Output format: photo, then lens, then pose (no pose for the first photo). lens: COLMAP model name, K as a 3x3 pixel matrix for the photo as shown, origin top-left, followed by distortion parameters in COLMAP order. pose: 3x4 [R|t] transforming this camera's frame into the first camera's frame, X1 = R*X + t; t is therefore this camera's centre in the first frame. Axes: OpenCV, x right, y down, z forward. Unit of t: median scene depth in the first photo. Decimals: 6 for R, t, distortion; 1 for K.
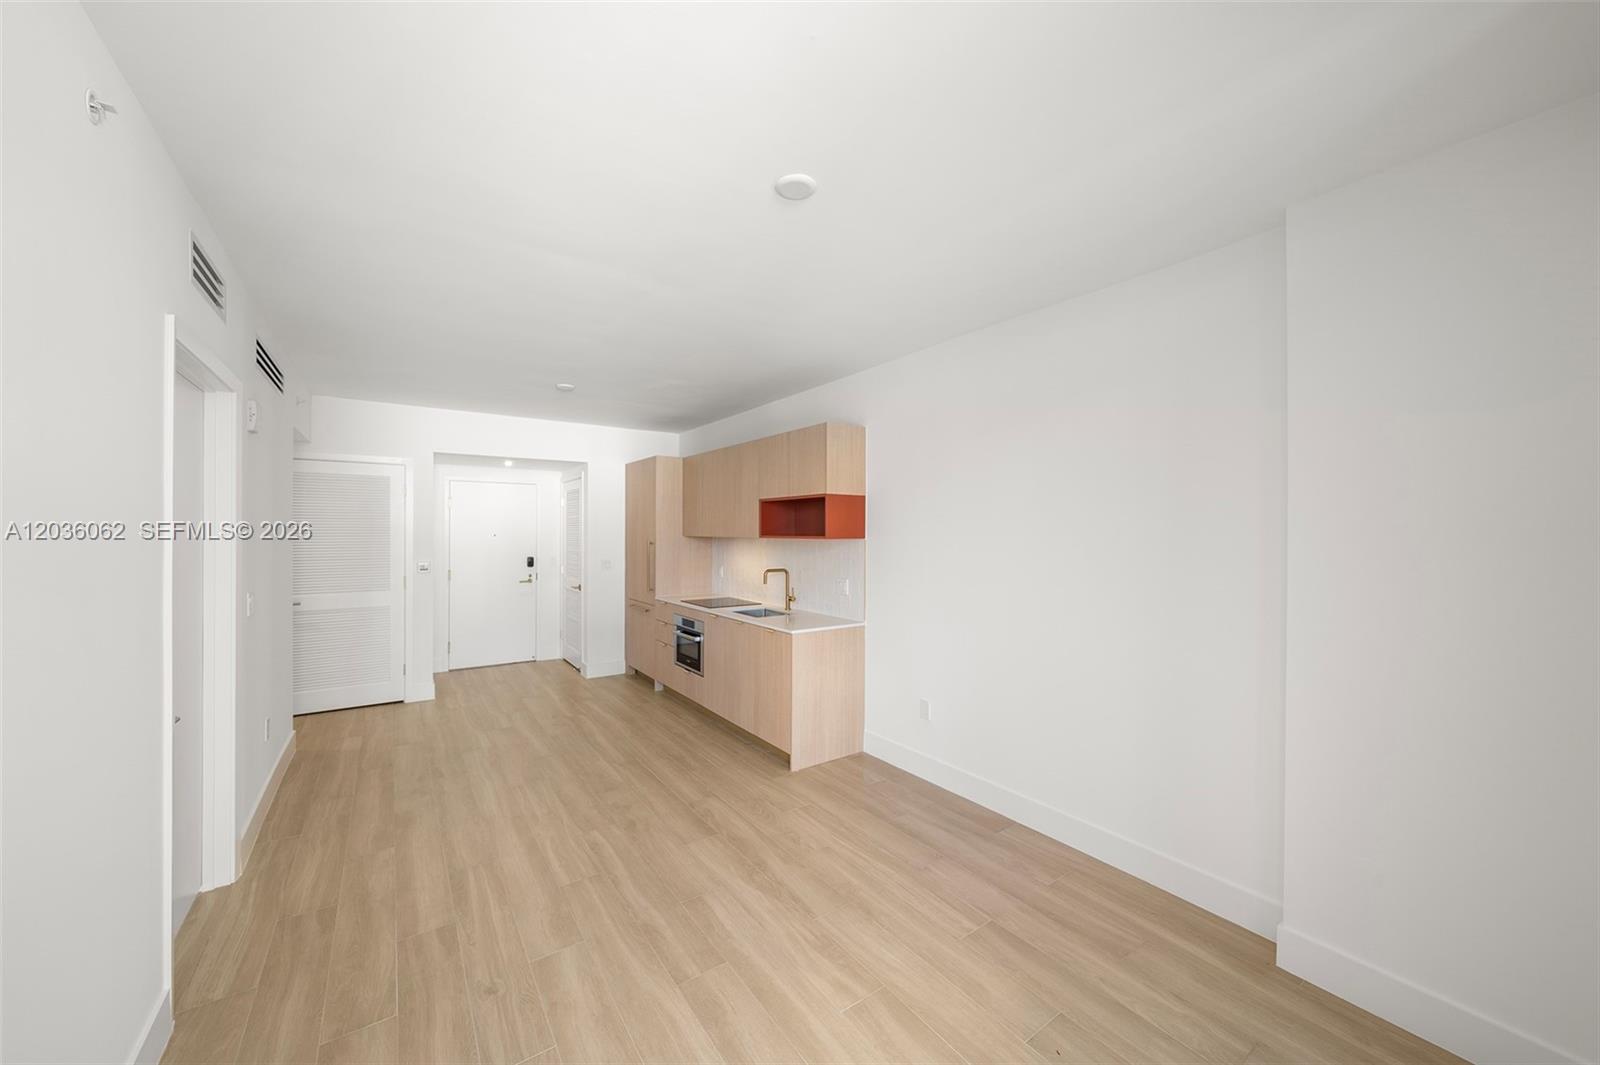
lens RADIAL K [[577.9, 0, 782.4], [0, 577.9, 530.4], [0, 0, 1]] dist [-0.000251, -0.000016]
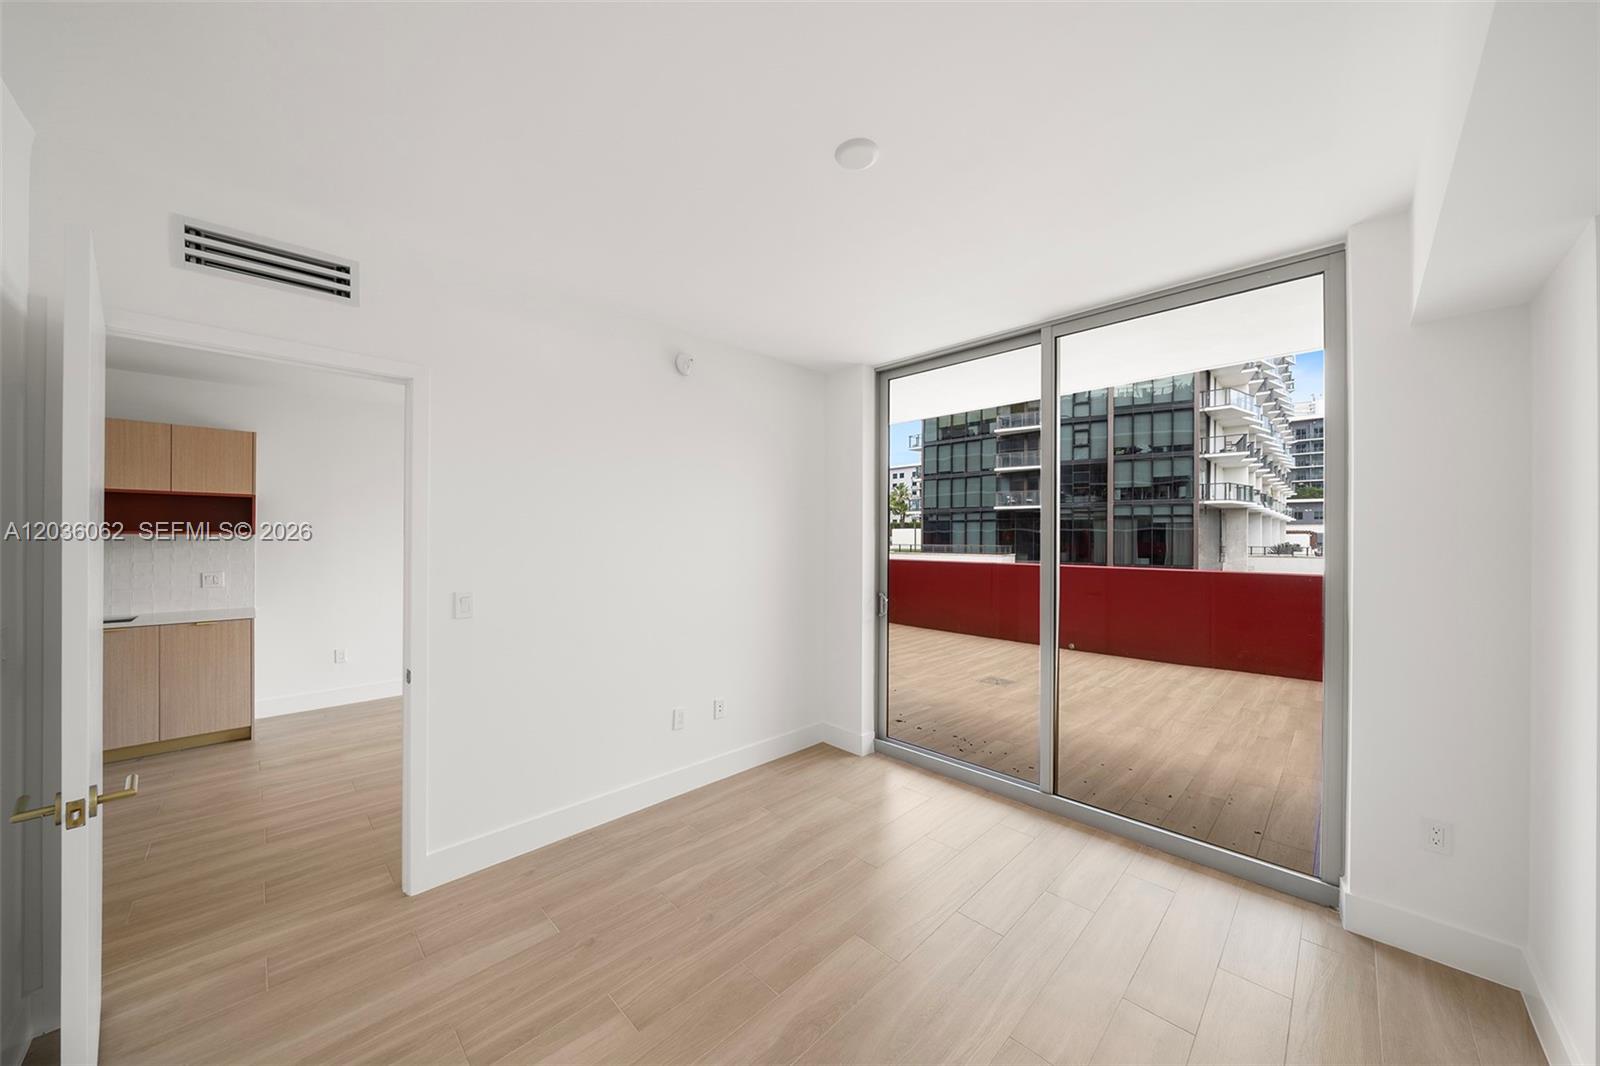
lens RADIAL K [[555.9, 0, 787.0], [0, 555.9, 536.2], [0, 0, 1]] dist [-0.003737, -0.000191]
pose [[-0.174809, -0.002143, 0.984600, -1.131392], [-0.007272, 0.999973, 0.000886, 0.008452], [-0.984576, -0.007005, -0.174820, 0.149486]]
